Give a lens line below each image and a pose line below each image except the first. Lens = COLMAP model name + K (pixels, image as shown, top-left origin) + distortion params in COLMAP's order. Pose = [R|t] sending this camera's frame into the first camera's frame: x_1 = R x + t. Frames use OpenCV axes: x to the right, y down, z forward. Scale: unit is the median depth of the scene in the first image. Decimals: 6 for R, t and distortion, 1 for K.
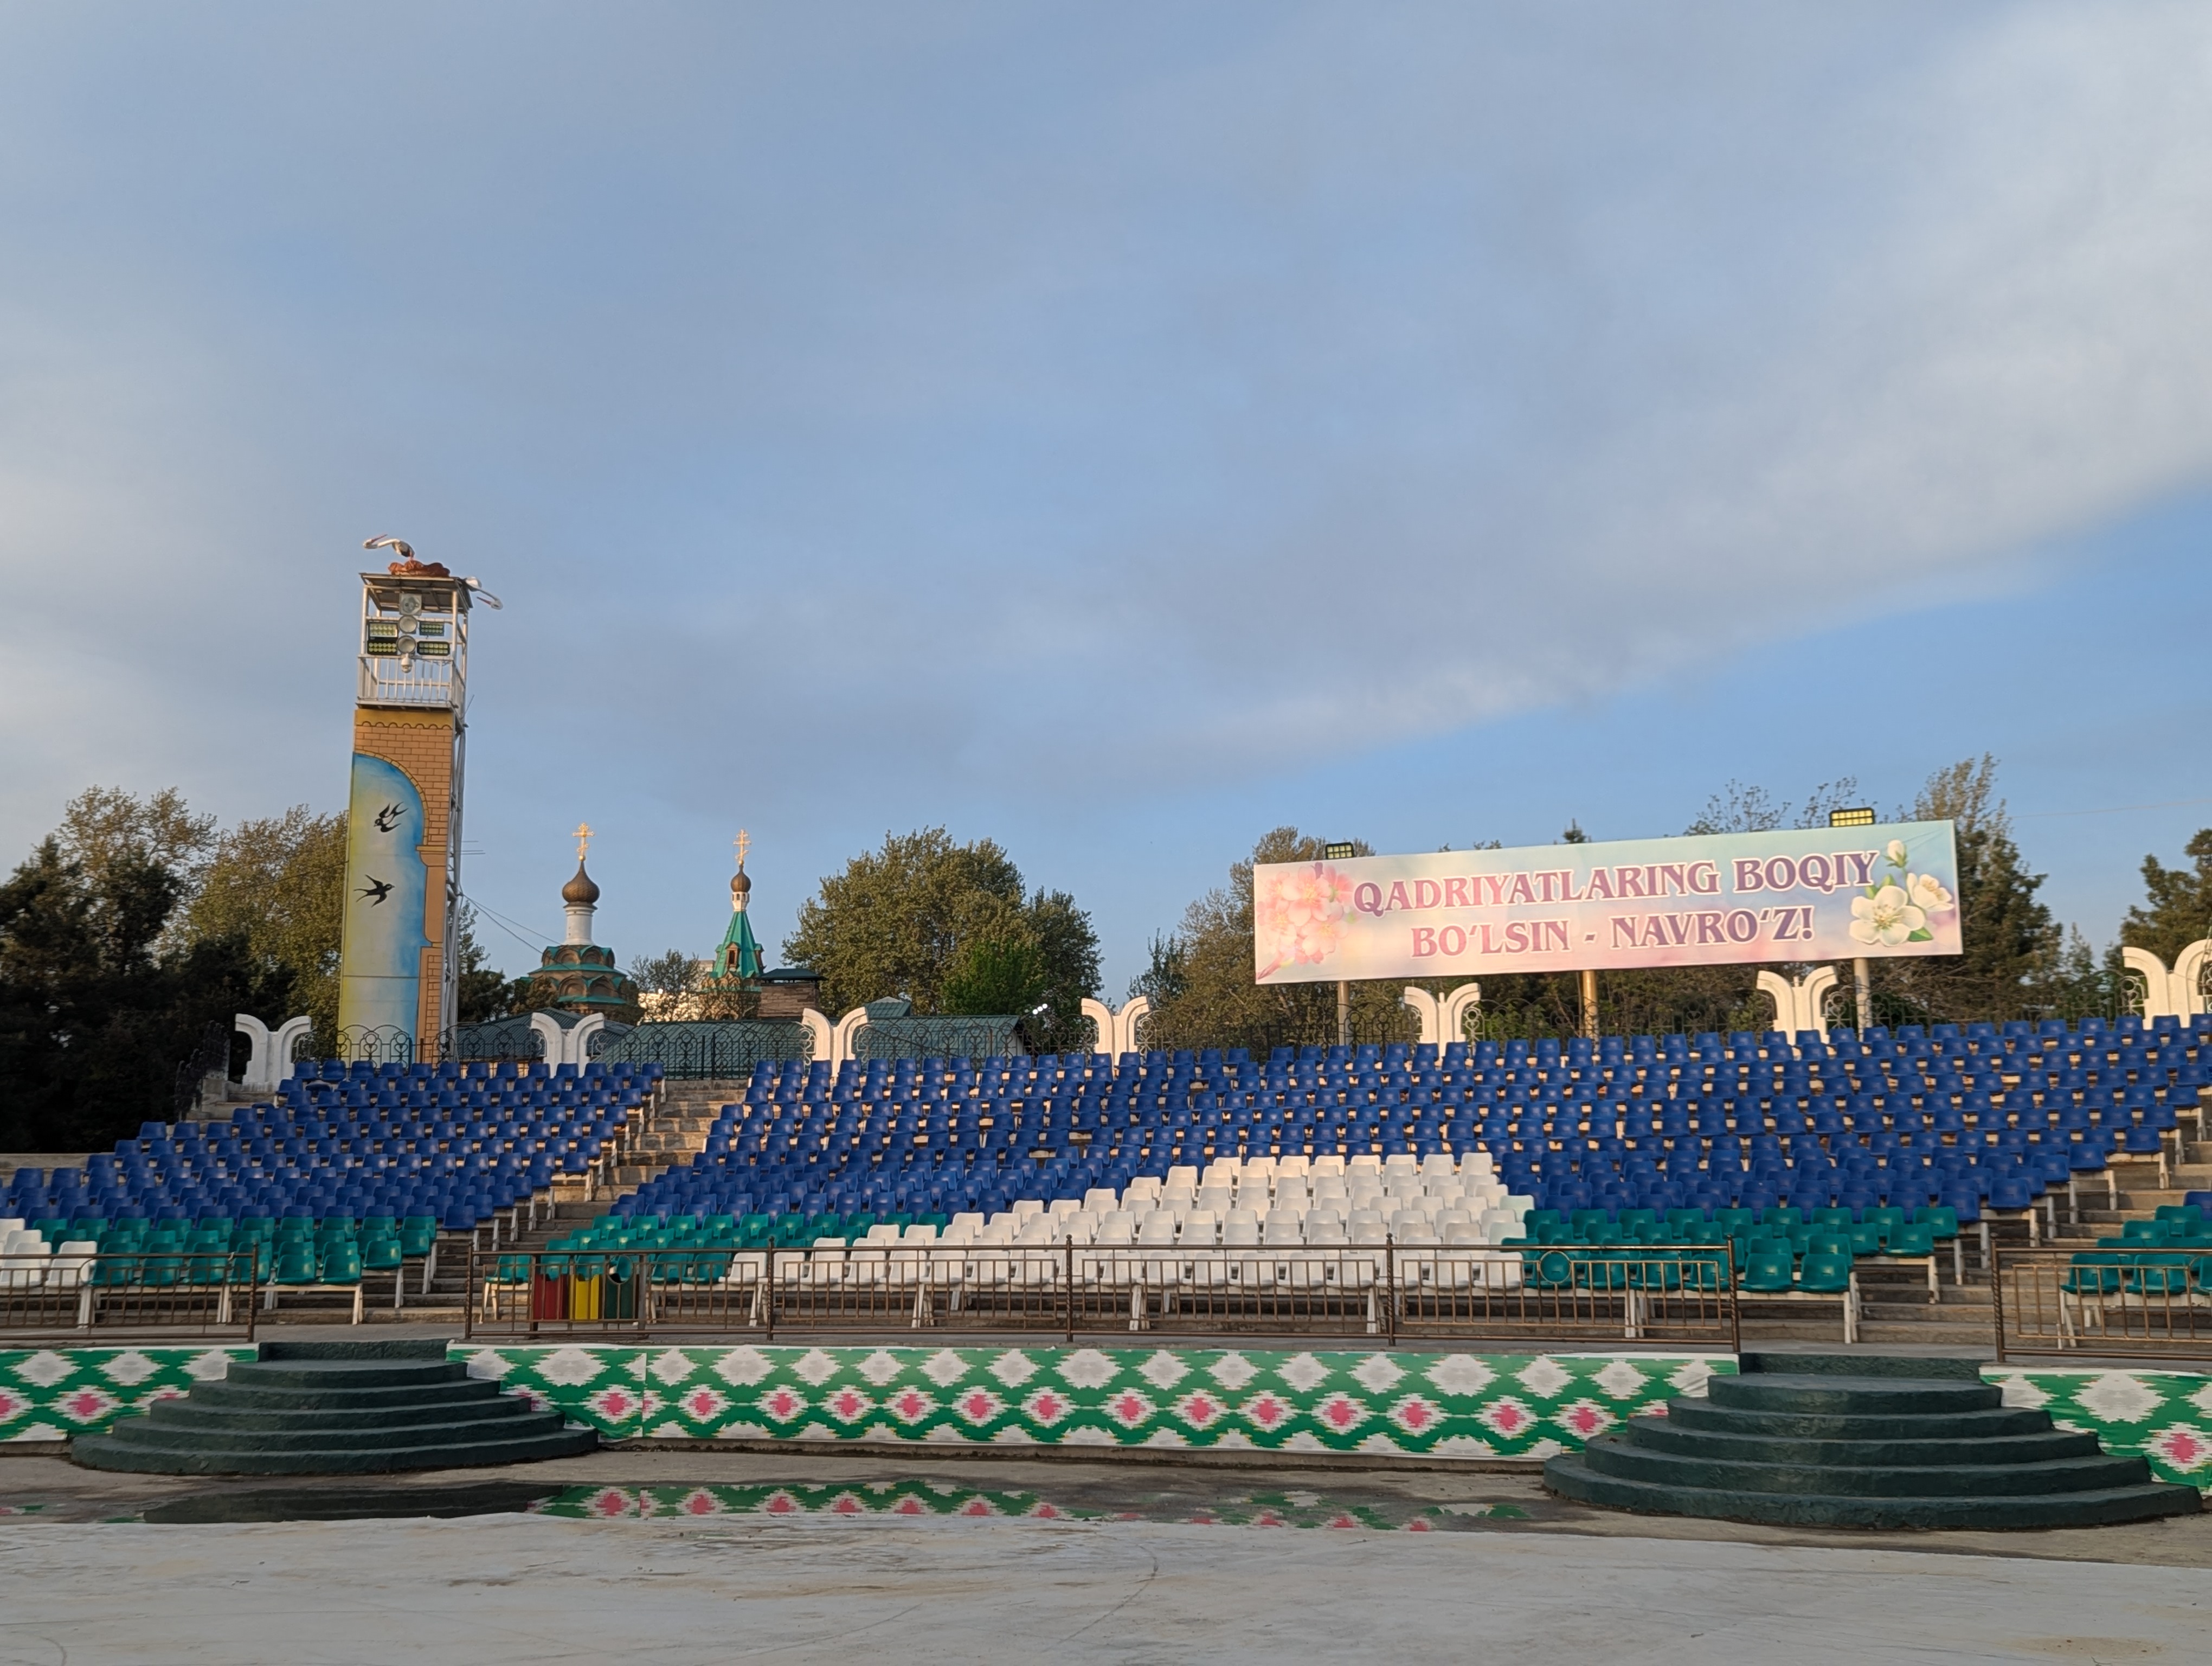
lens RADIAL K [[2809.1, 0, 1106.0], [0, 2809.1, 833.0], [0, 0, 1]] dist [0.116251, -0.279603]
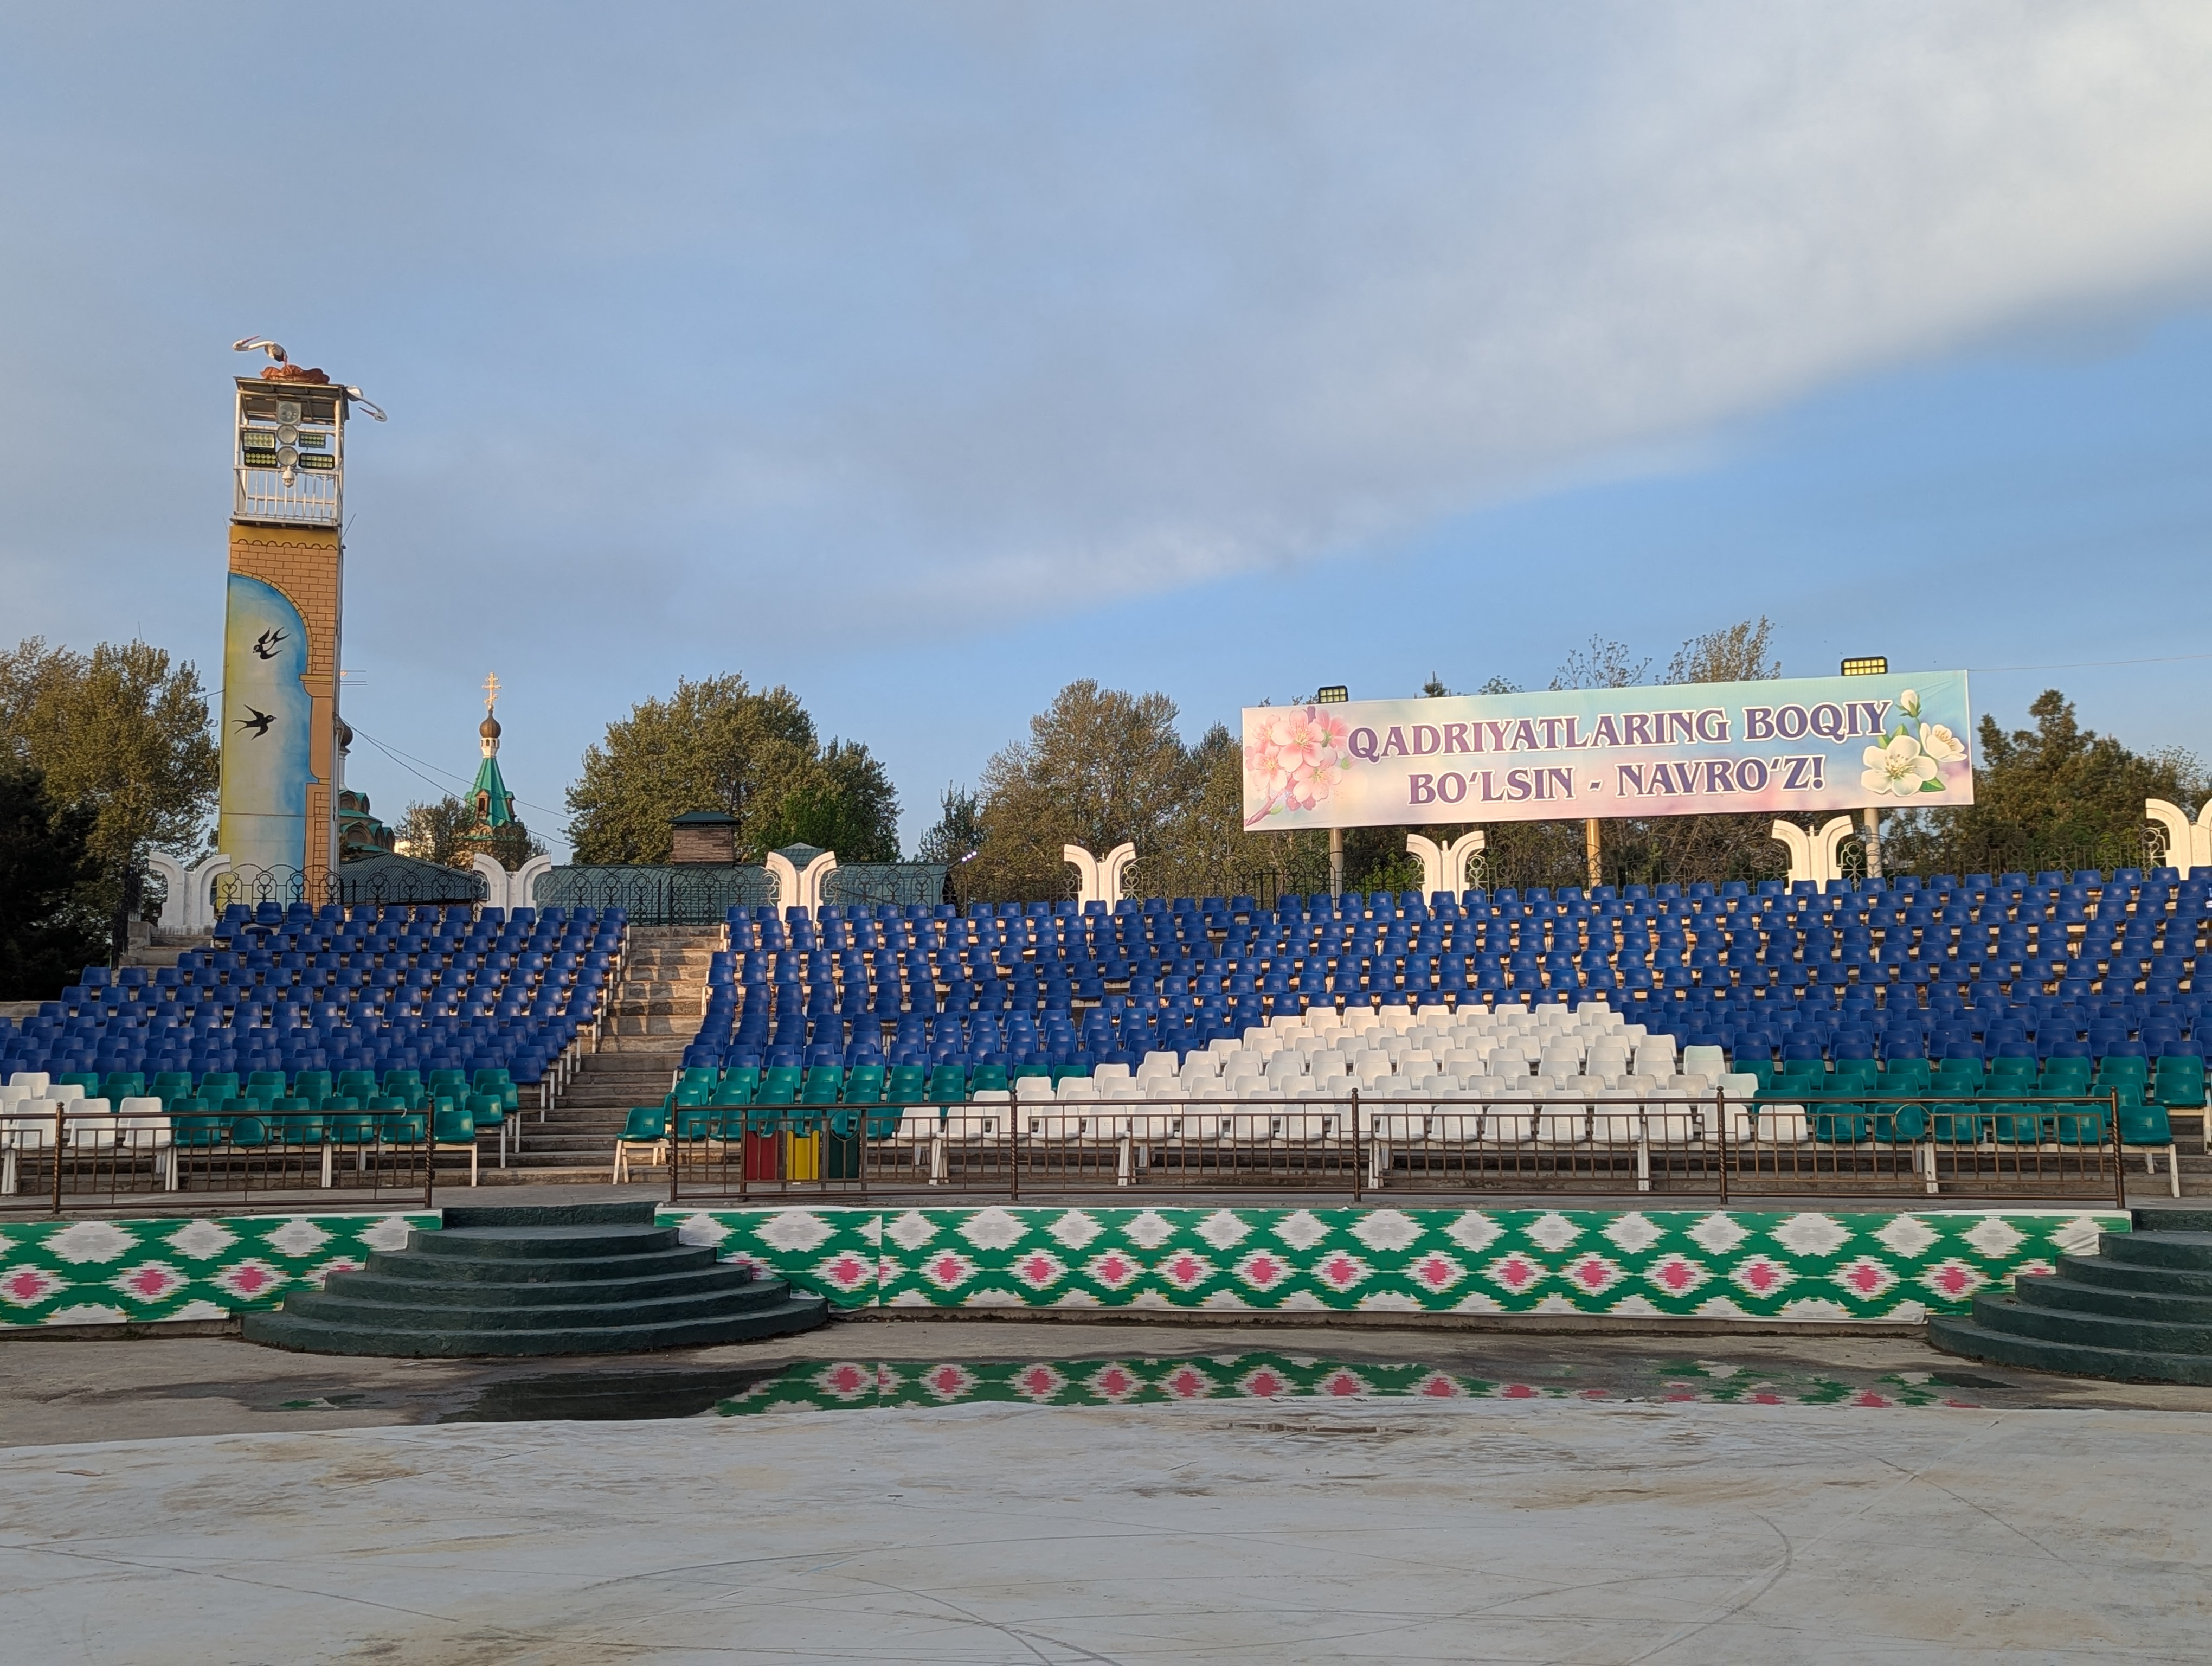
lens RADIAL K [[2772.3, 0, 1106.0], [0, 2772.3, 833.0], [0, 0, 1]] dist [0.185723, -0.638930]
pose [[0.991019, 0.009018, 0.133414, -0.188282], [-0.015666, 0.998683, 0.048862, 0.013237], [-0.132798, -0.050513, 0.989855, 0.091440]]
